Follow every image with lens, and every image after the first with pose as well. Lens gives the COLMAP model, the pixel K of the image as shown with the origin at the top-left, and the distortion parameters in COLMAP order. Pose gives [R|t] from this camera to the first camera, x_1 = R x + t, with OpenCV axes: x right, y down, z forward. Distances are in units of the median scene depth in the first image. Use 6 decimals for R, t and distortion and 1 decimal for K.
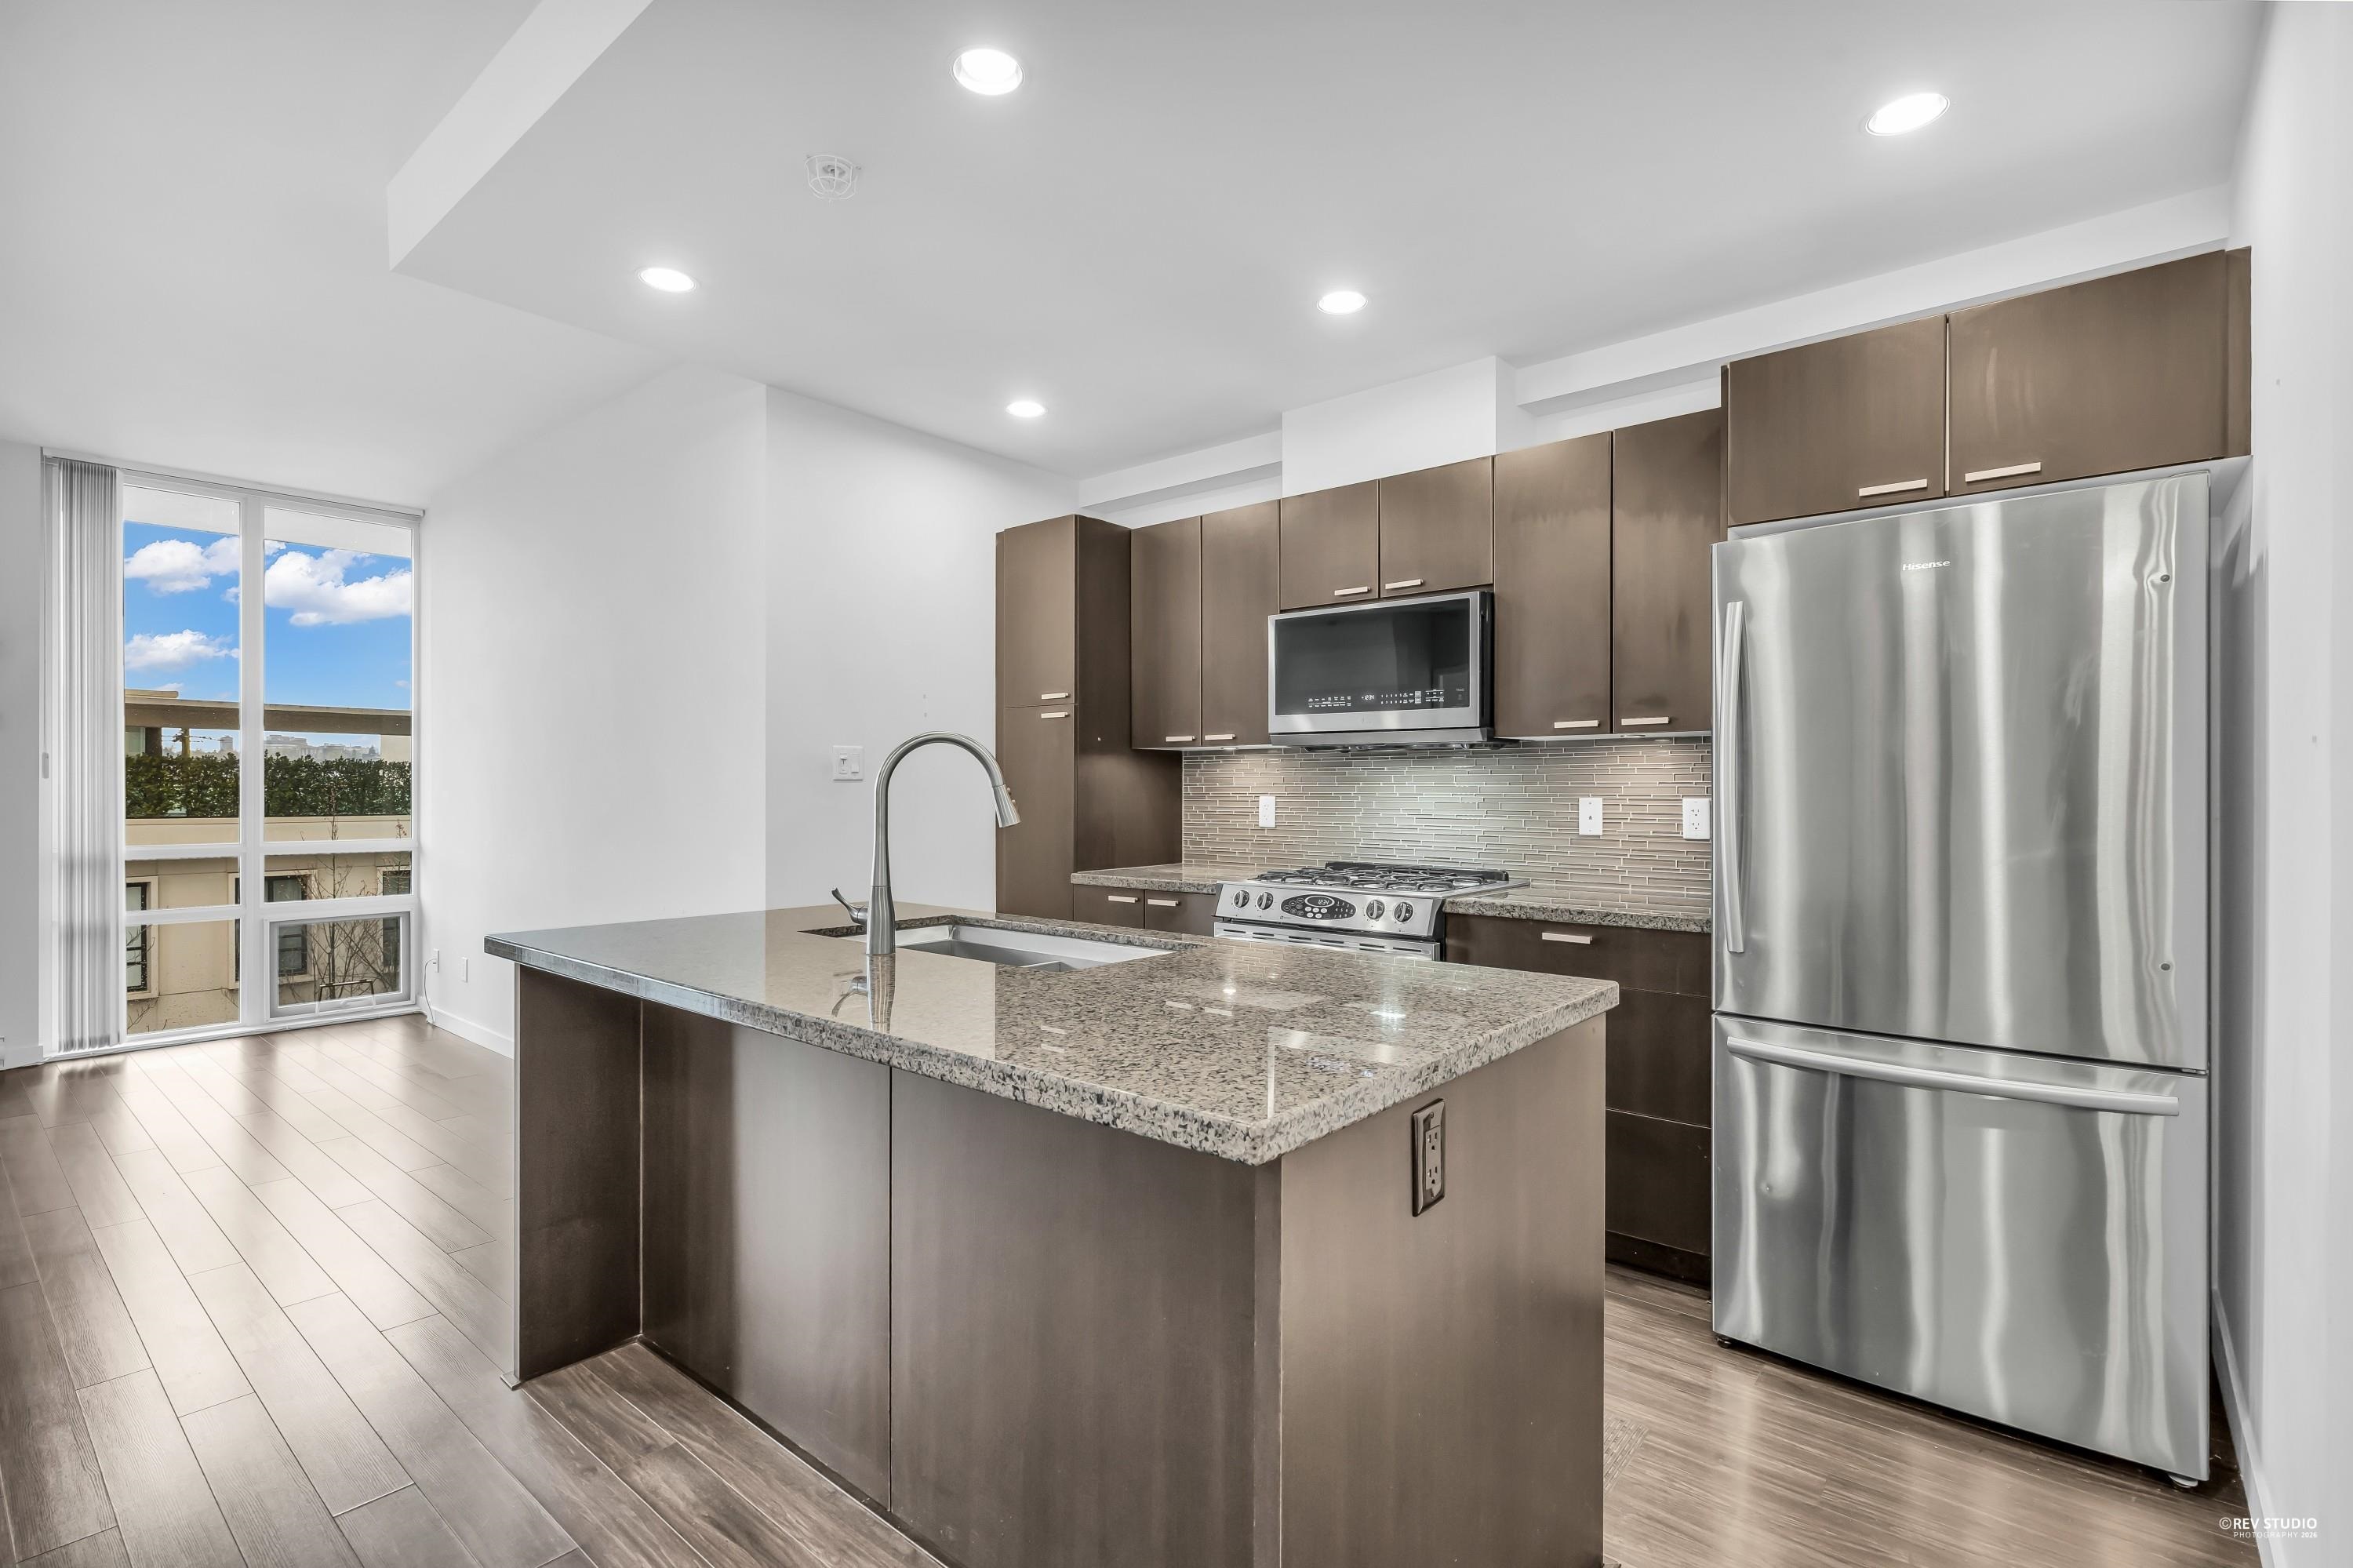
lens RADIAL K [[1097.8, 0, 1182.6], [0, 1097.8, 795.7], [0, 0, 1]] dist [0.000240, -0.000876]
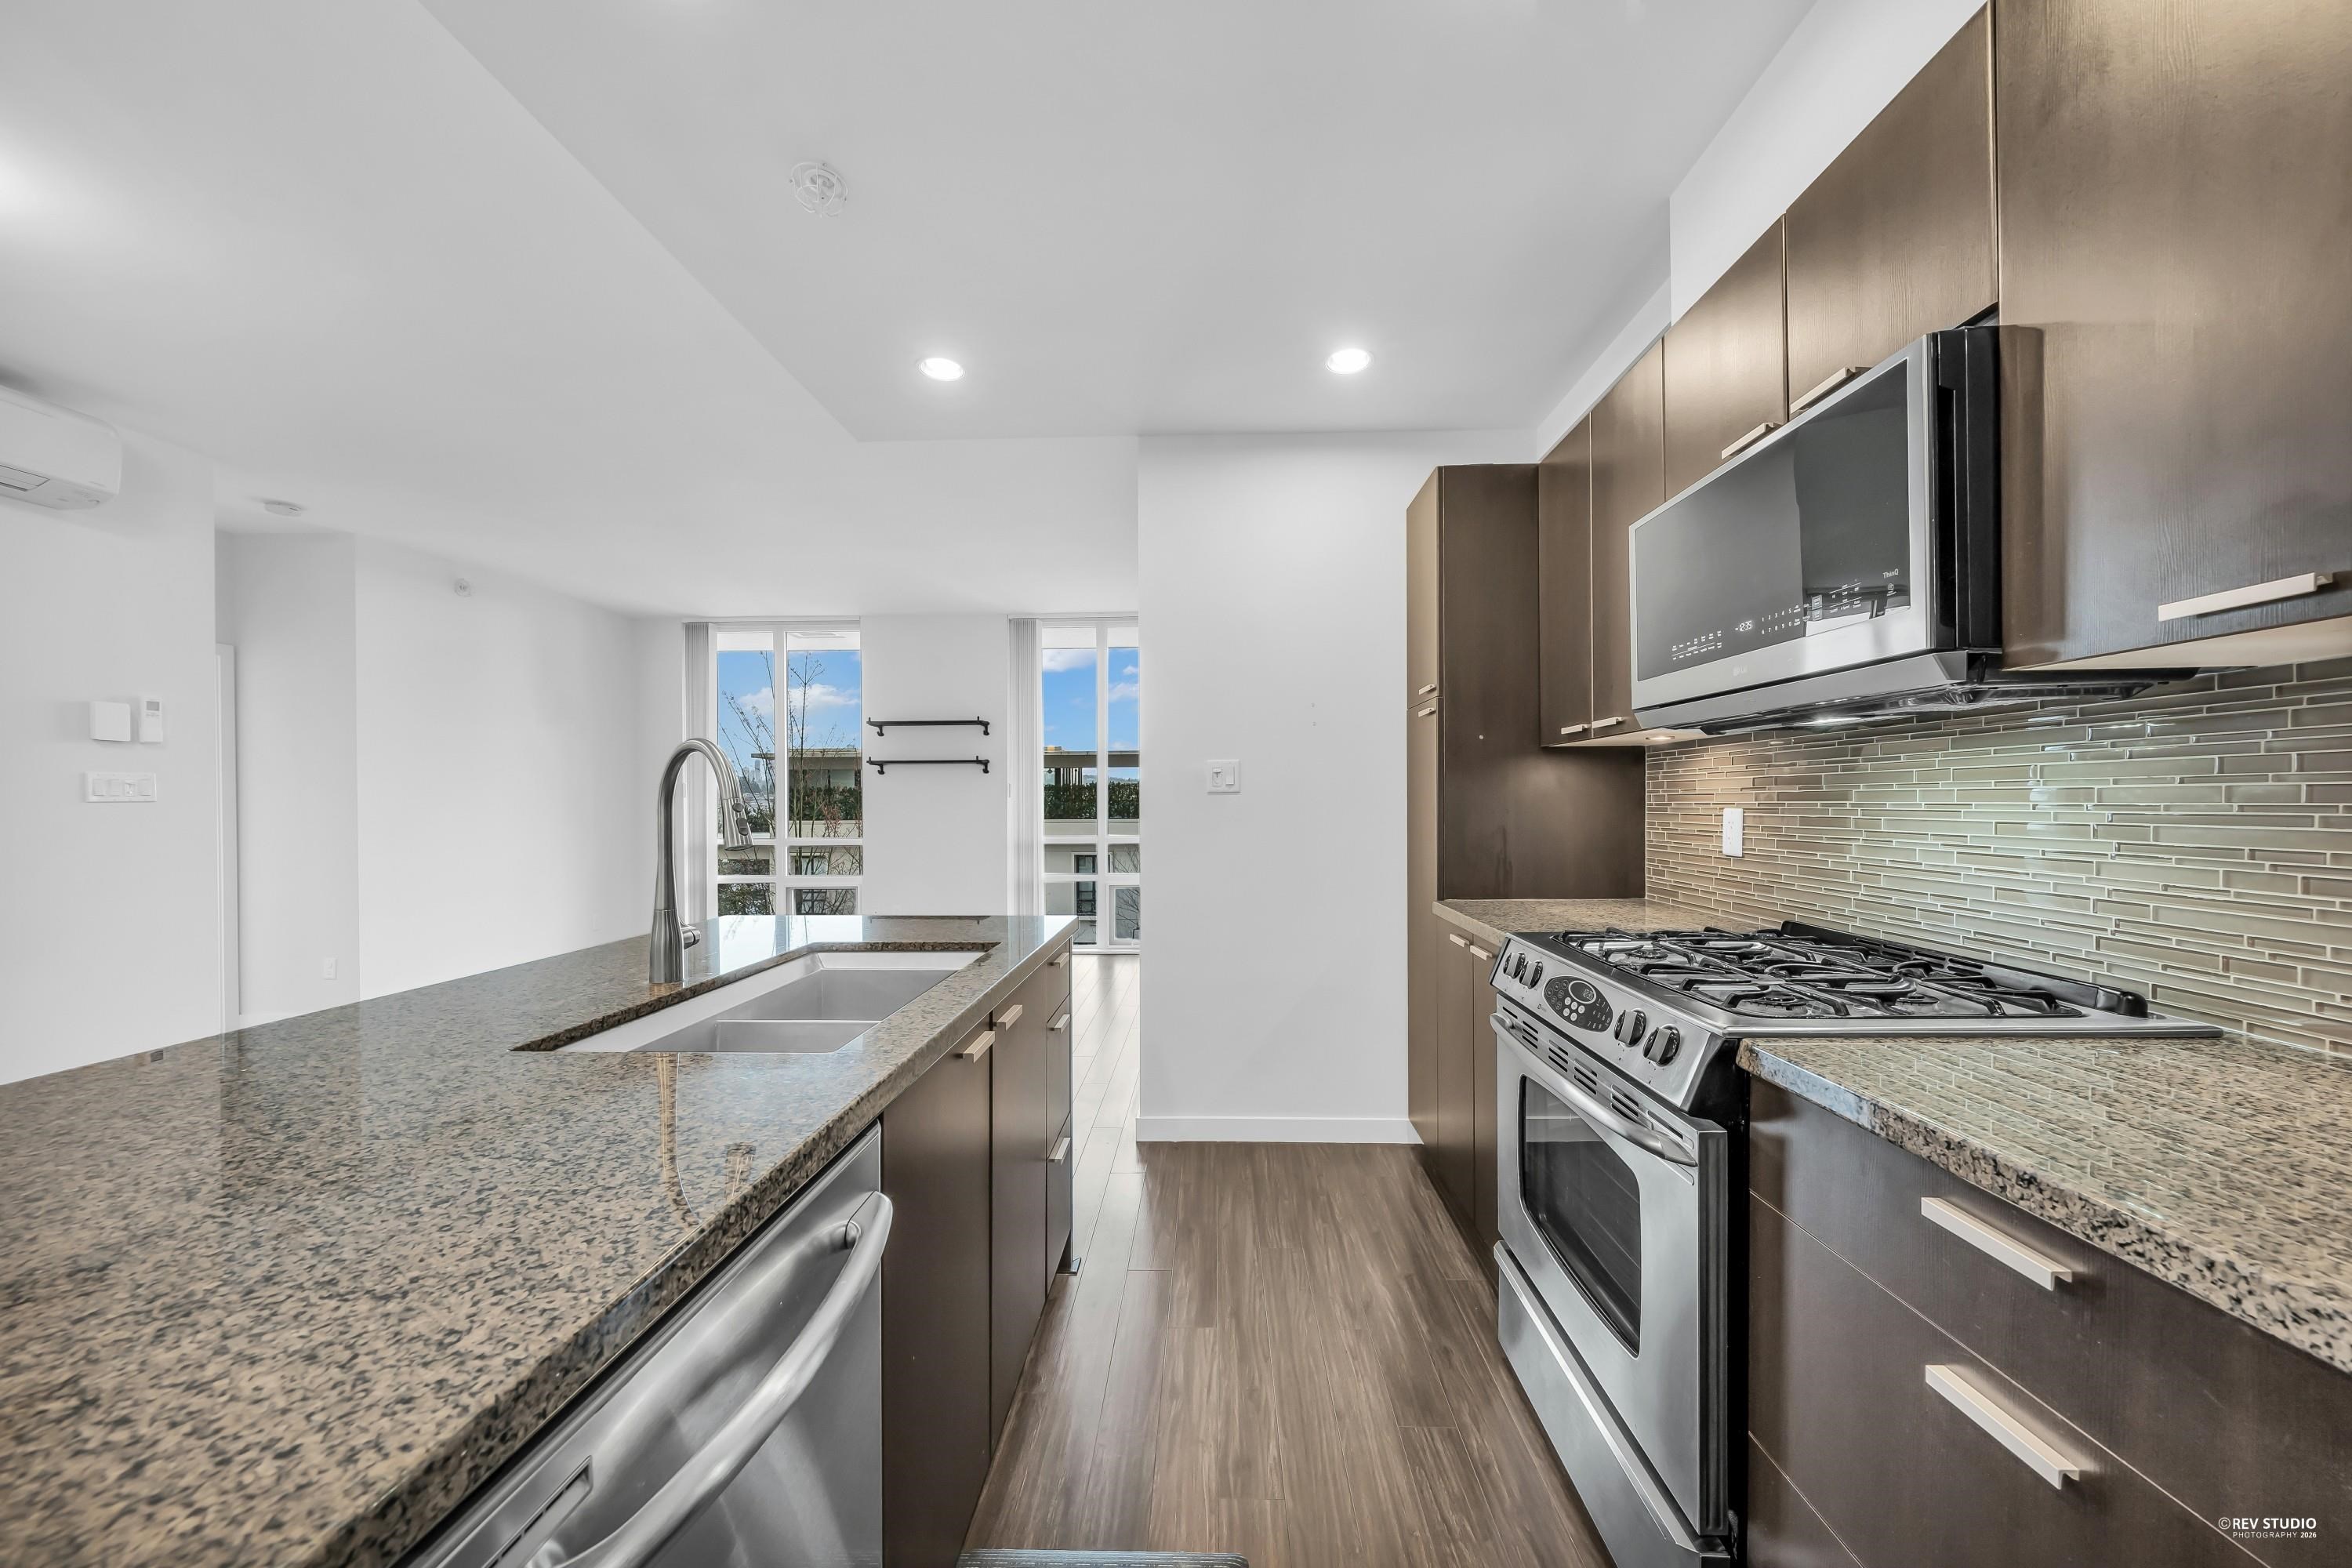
lens RADIAL K [[839.0, 0, 1186.2], [0, 839.0, 805.0], [0, 0, 1]] dist [0.000045, -0.000384]
pose [[0.620599, -0.002369, -0.784125, 0.279921], [0.002300, 0.999997, -0.001201, -0.001695], [0.784125, -0.001058, 0.620602, 0.457526]]
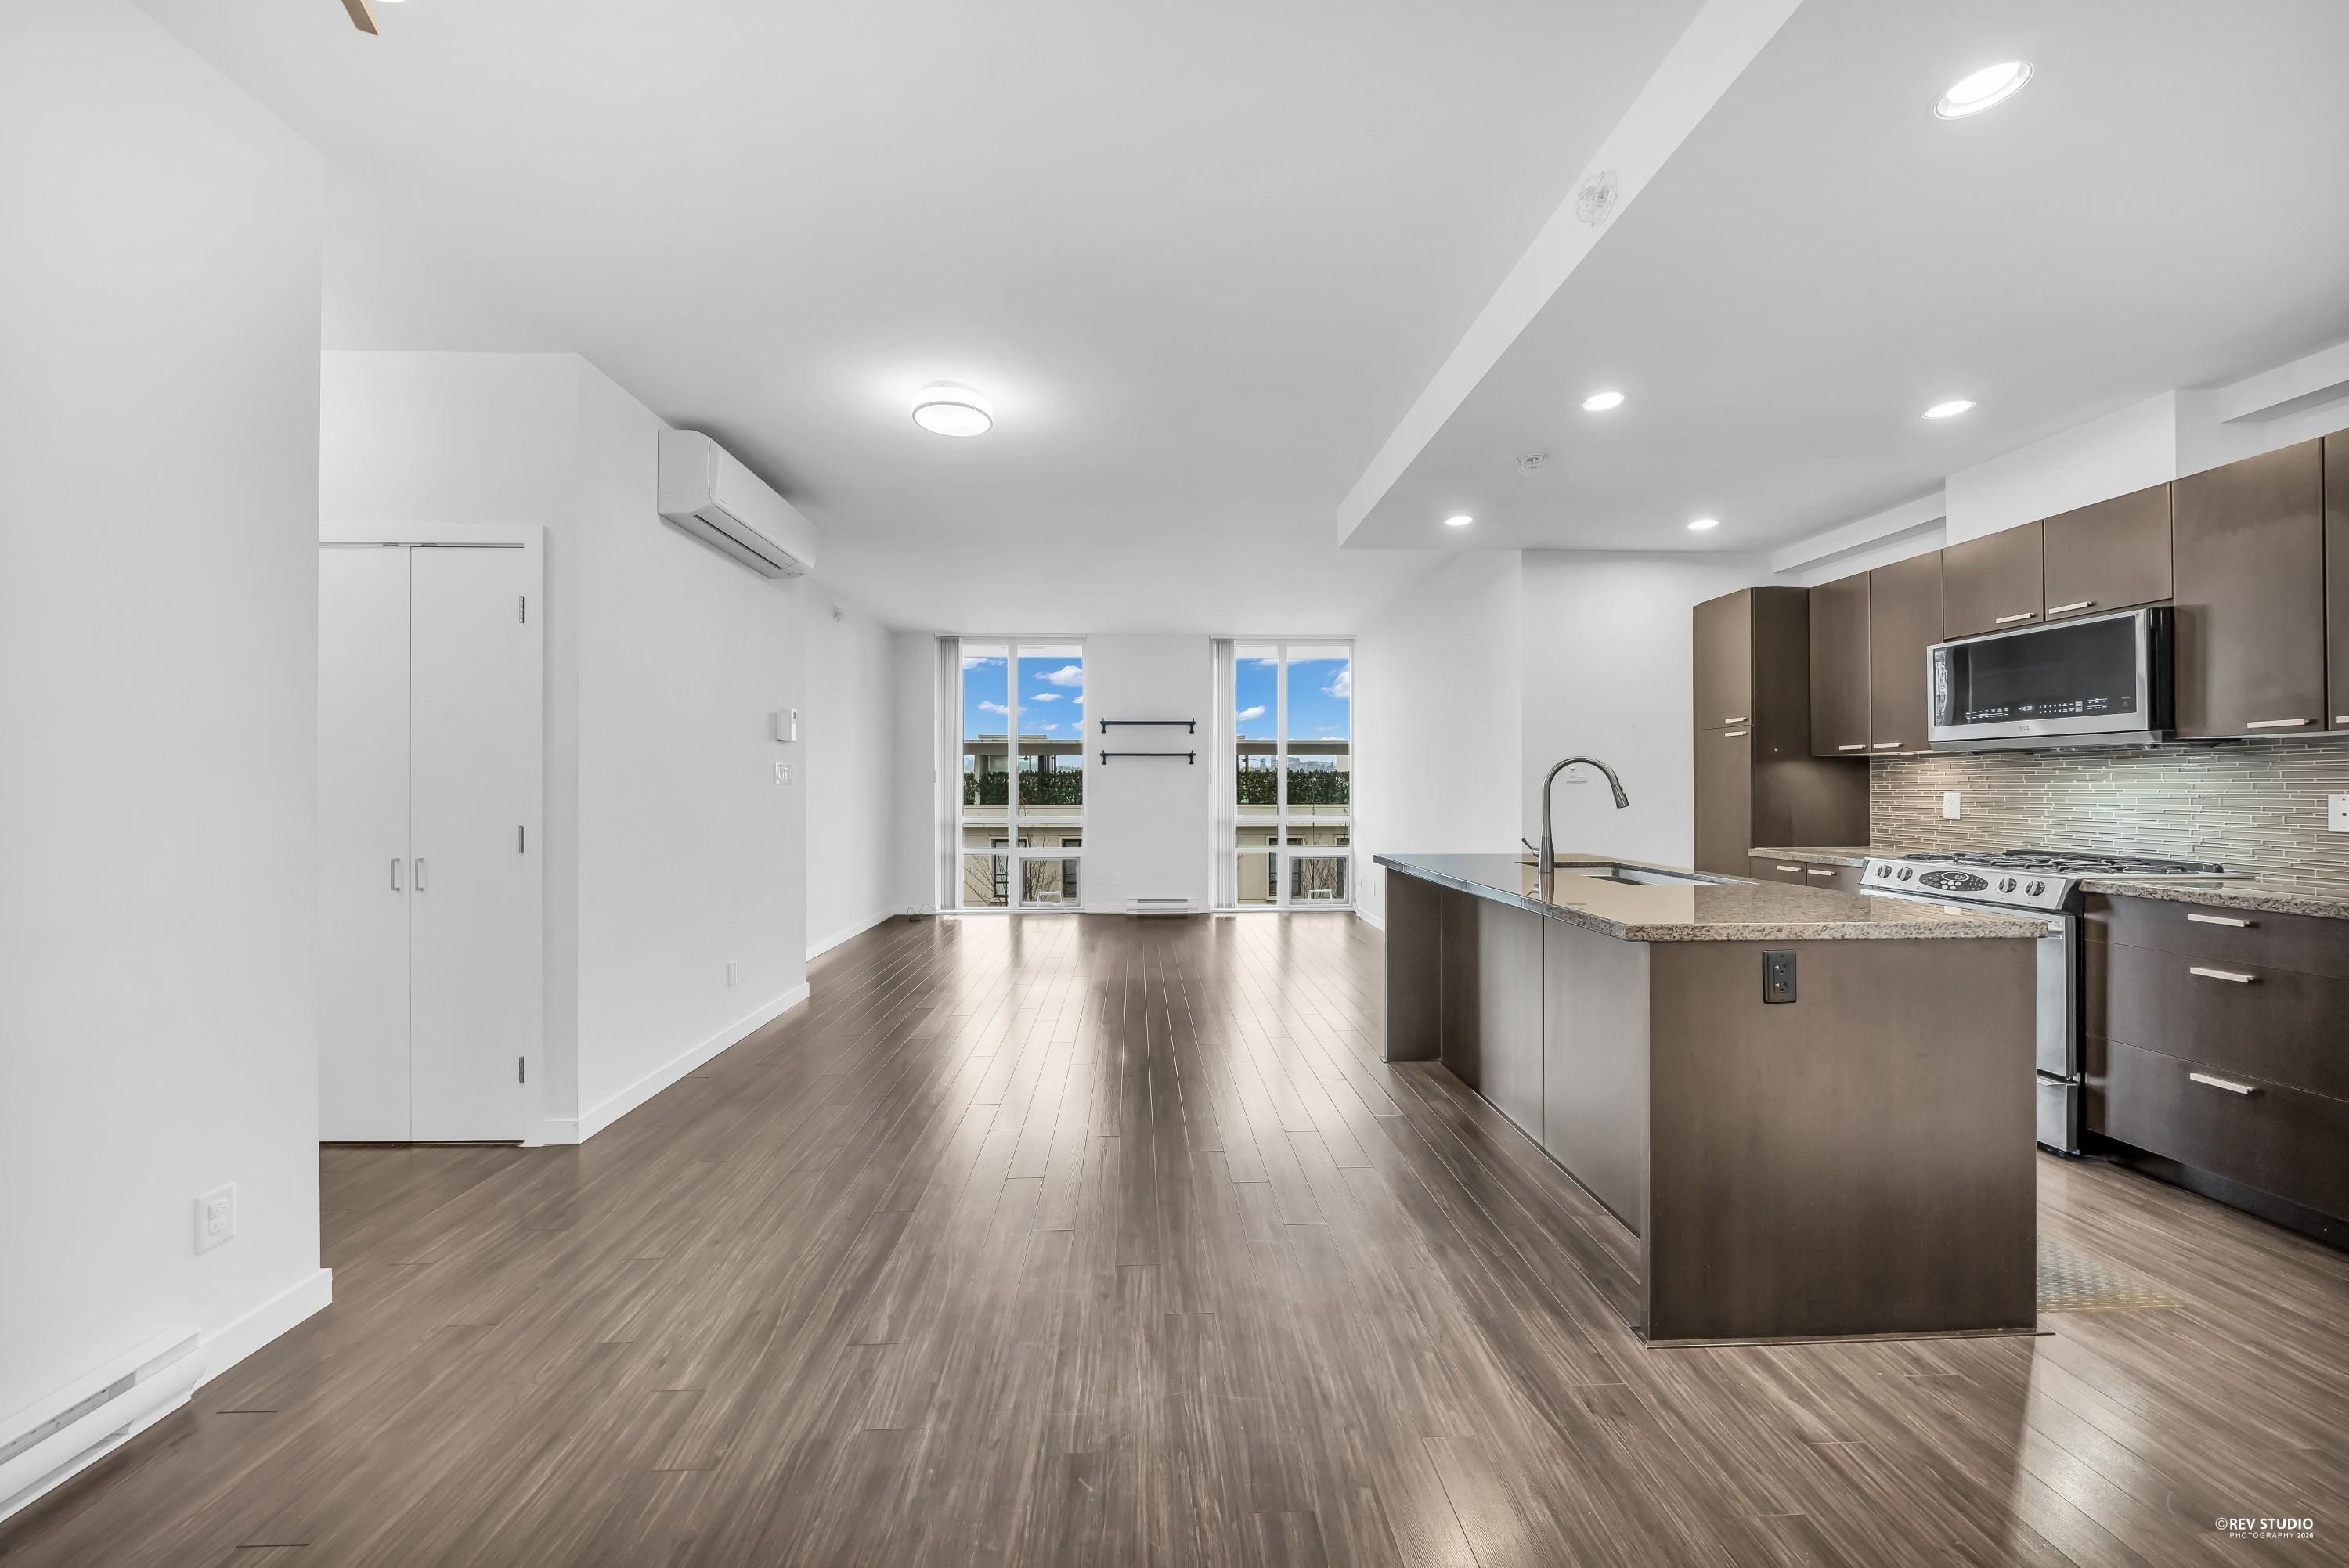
lens RADIAL K [[837.9, 0, 1164.1], [0, 837.9, 785.2], [0, 0, 1]] dist [0.000045, -0.000384]
pose [[0.672004, -0.005512, -0.740527, 0.183998], [-0.001412, 0.999961, -0.008724, 0.001736], [0.740547, 0.006908, 0.671970, -0.248218]]
